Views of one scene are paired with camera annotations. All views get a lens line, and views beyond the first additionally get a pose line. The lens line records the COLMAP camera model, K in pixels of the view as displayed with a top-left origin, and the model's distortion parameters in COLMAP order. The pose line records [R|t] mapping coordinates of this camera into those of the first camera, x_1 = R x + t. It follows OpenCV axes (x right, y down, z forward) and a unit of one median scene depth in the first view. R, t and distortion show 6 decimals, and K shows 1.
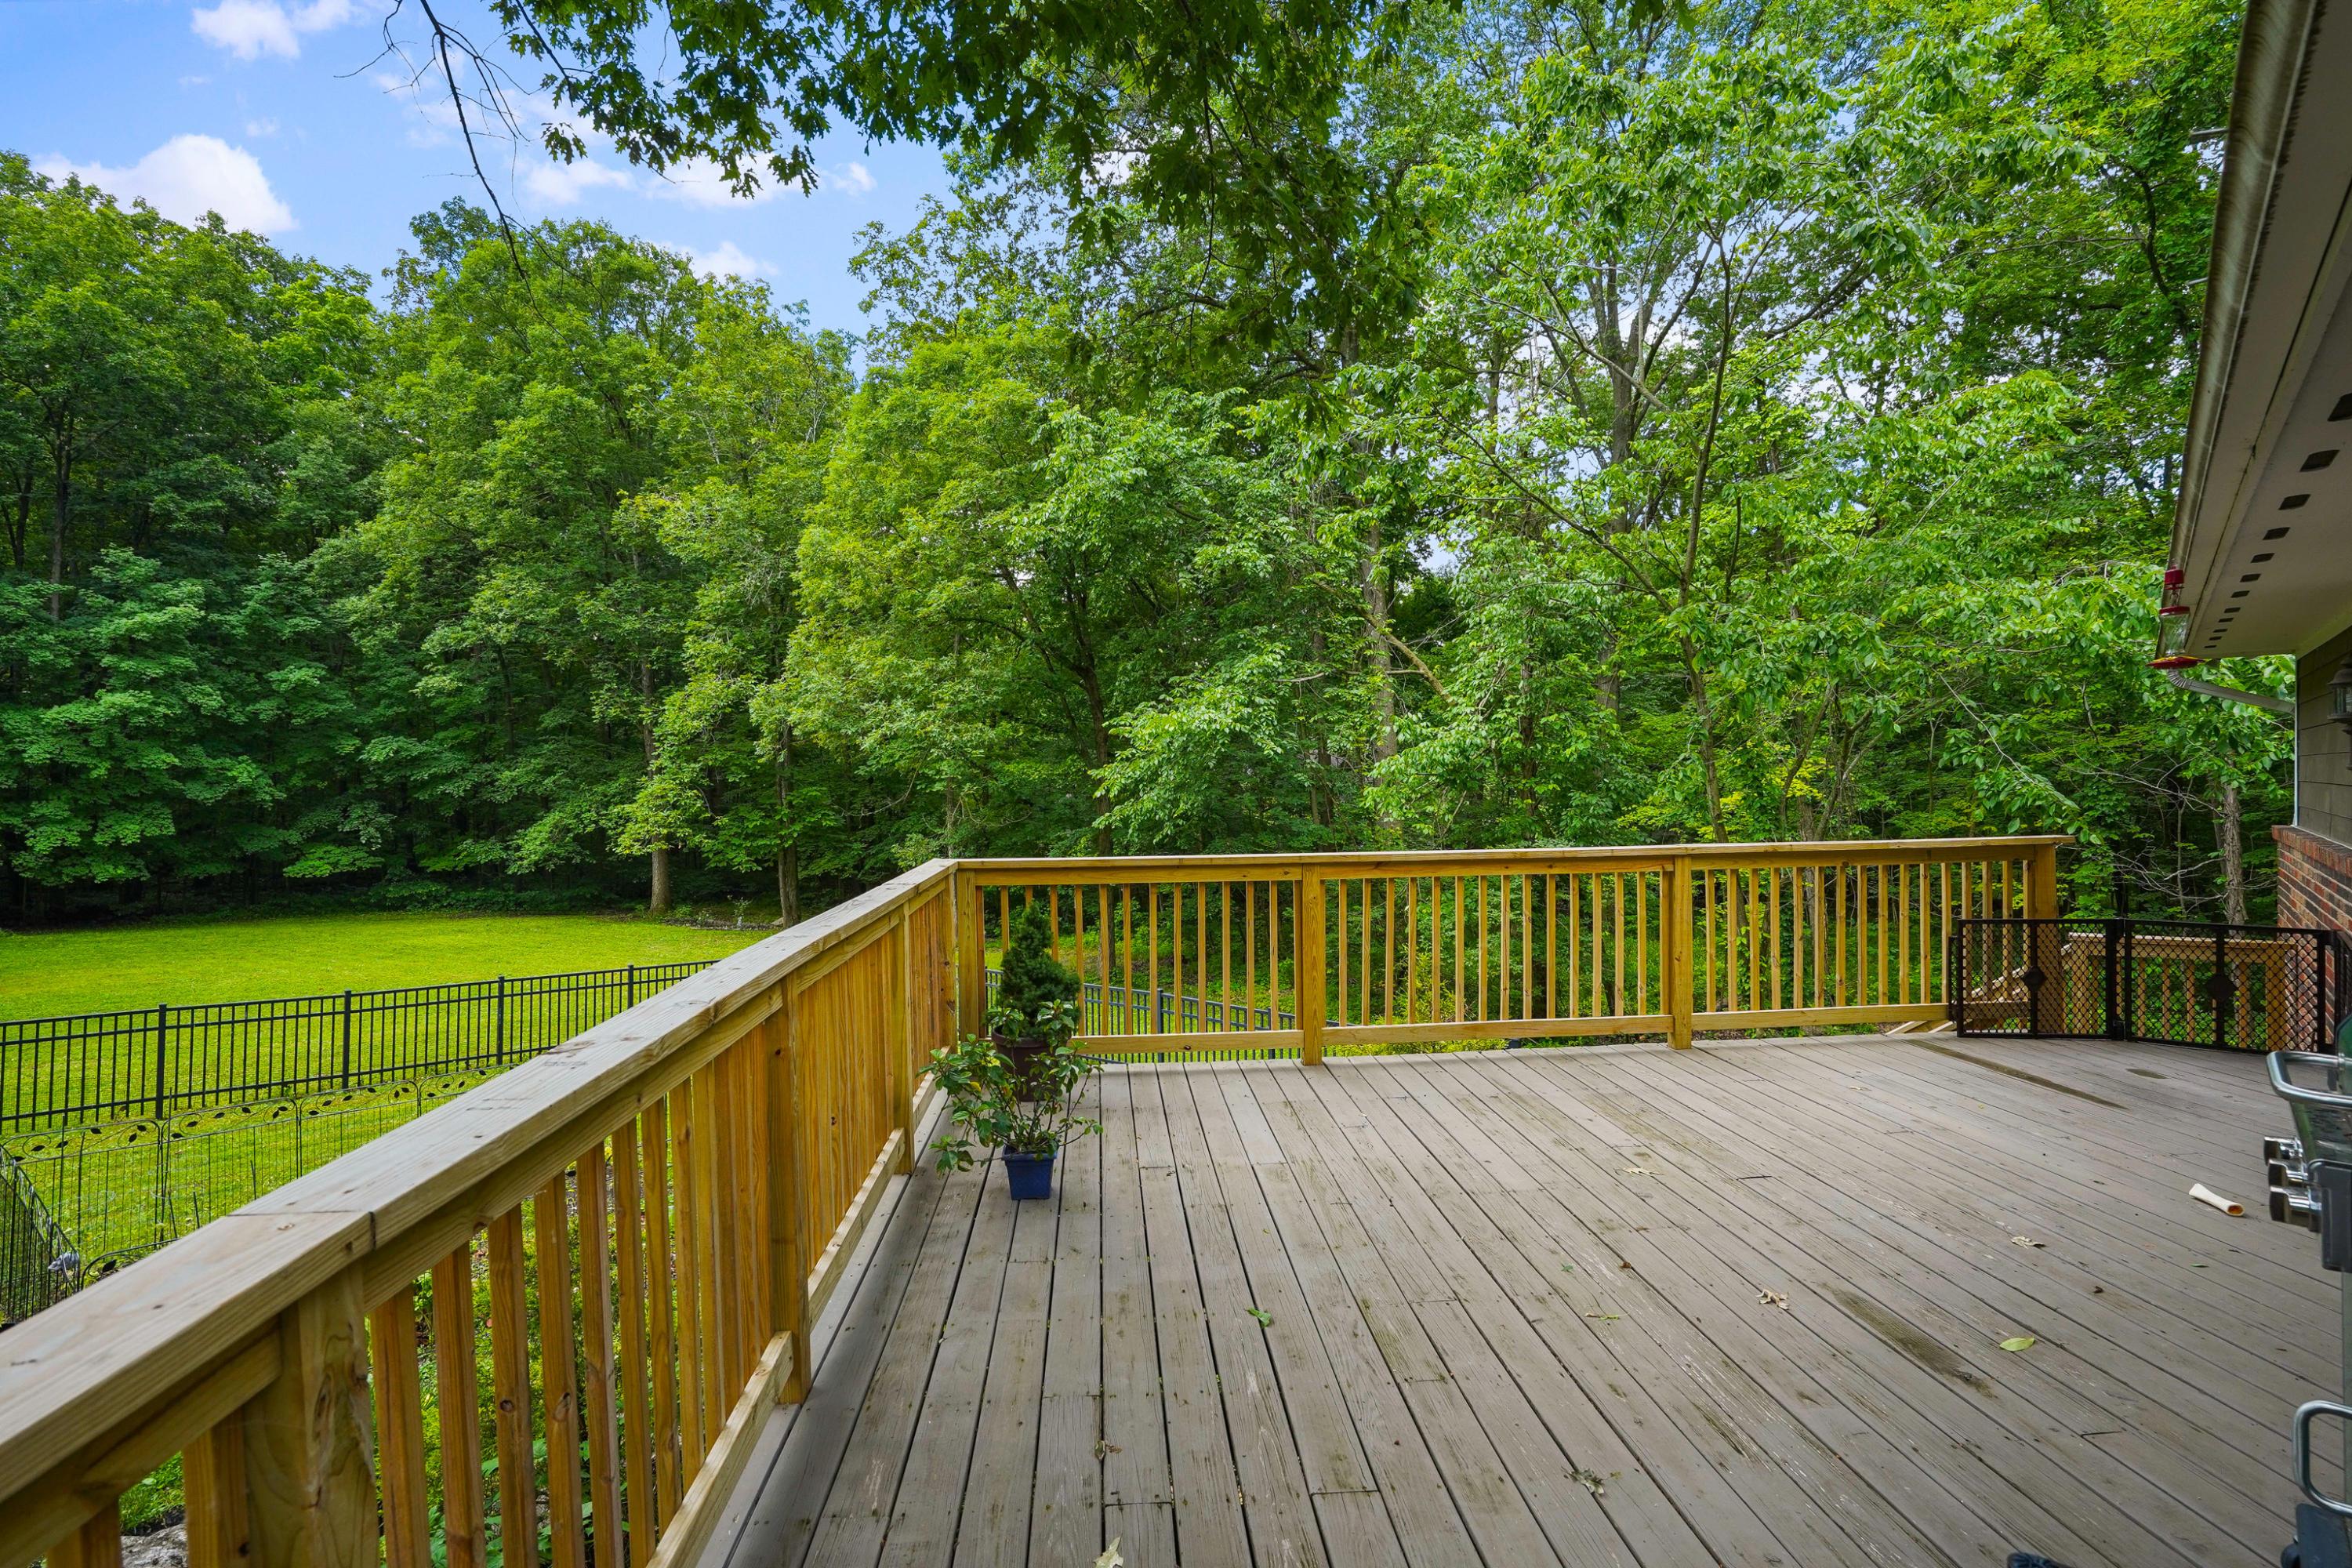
lens RADIAL K [[1122.8, 0, 1175.3], [0, 1122.8, 782.5], [0, 0, 1]] dist [0.005315, 0.001332]
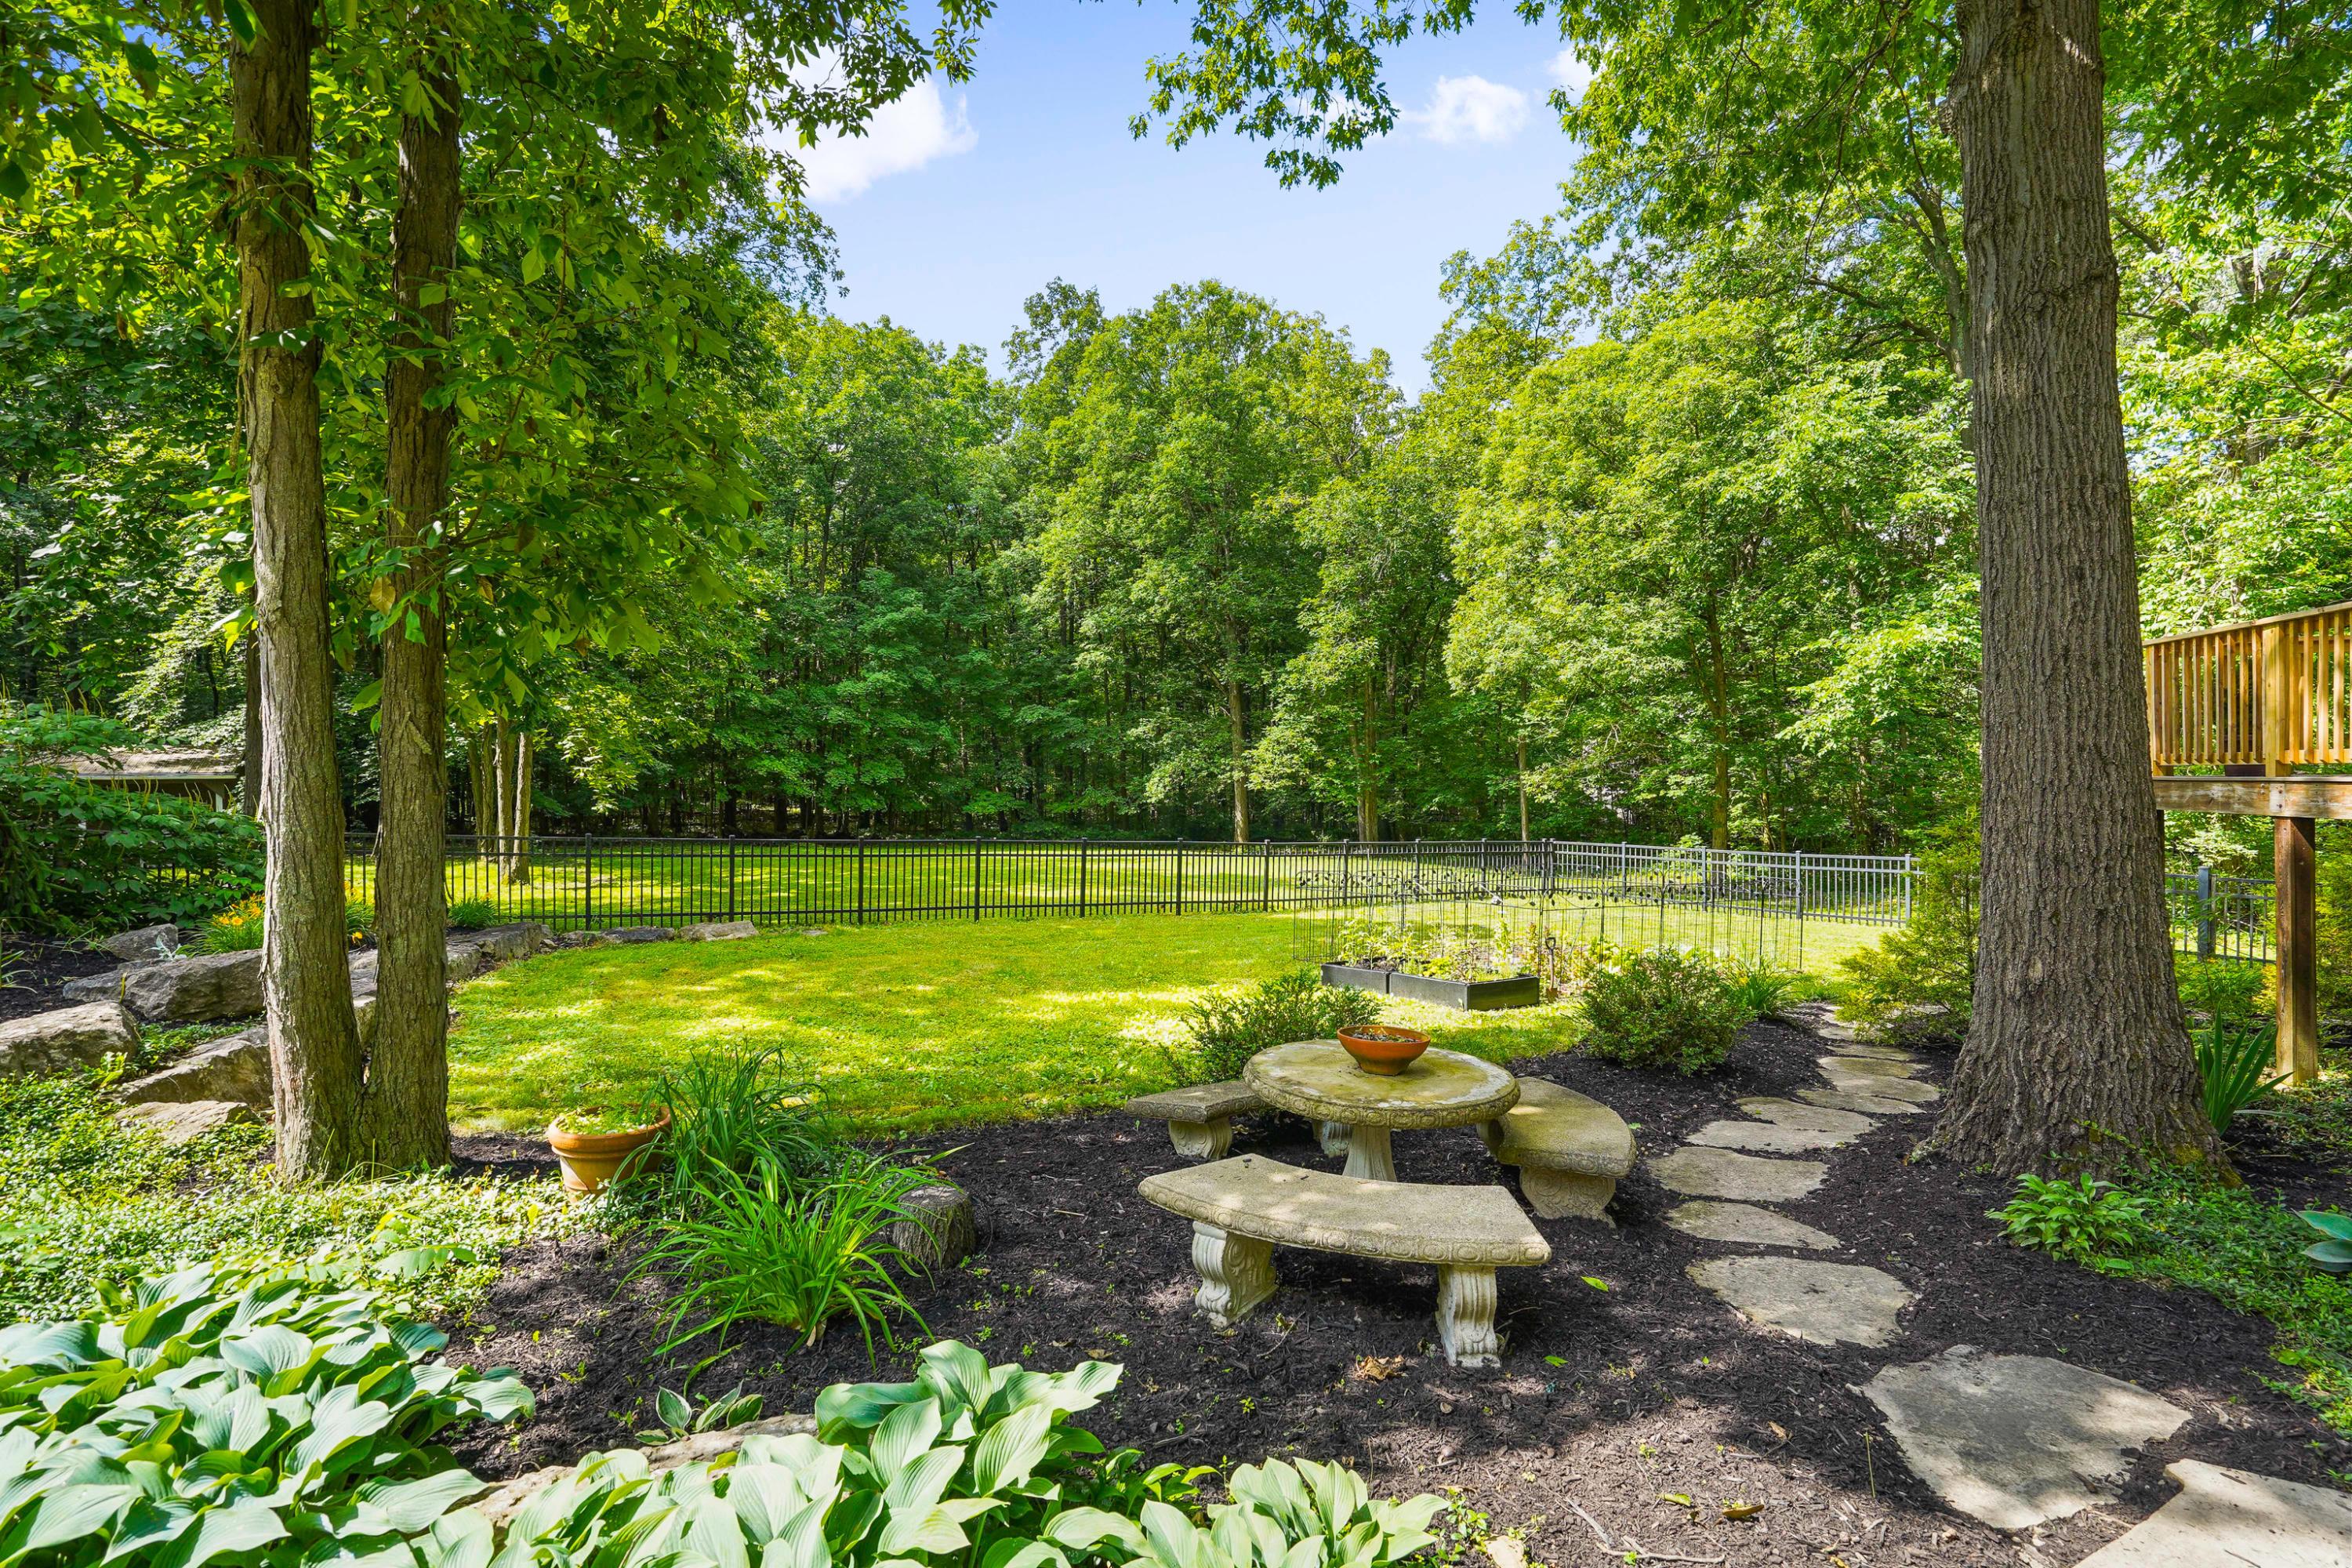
lens RADIAL K [[1081.9, 0, 1178.0], [0, 1081.9, 787.3], [0, 0, 1]] dist [-0.026302, -0.000019]
pose [[0.965320, 0.000749, -0.261070, -0.246382], [-0.000025, 0.999996, 0.002778, 0.053999], [0.261071, -0.002676, 0.965316, -0.151112]]
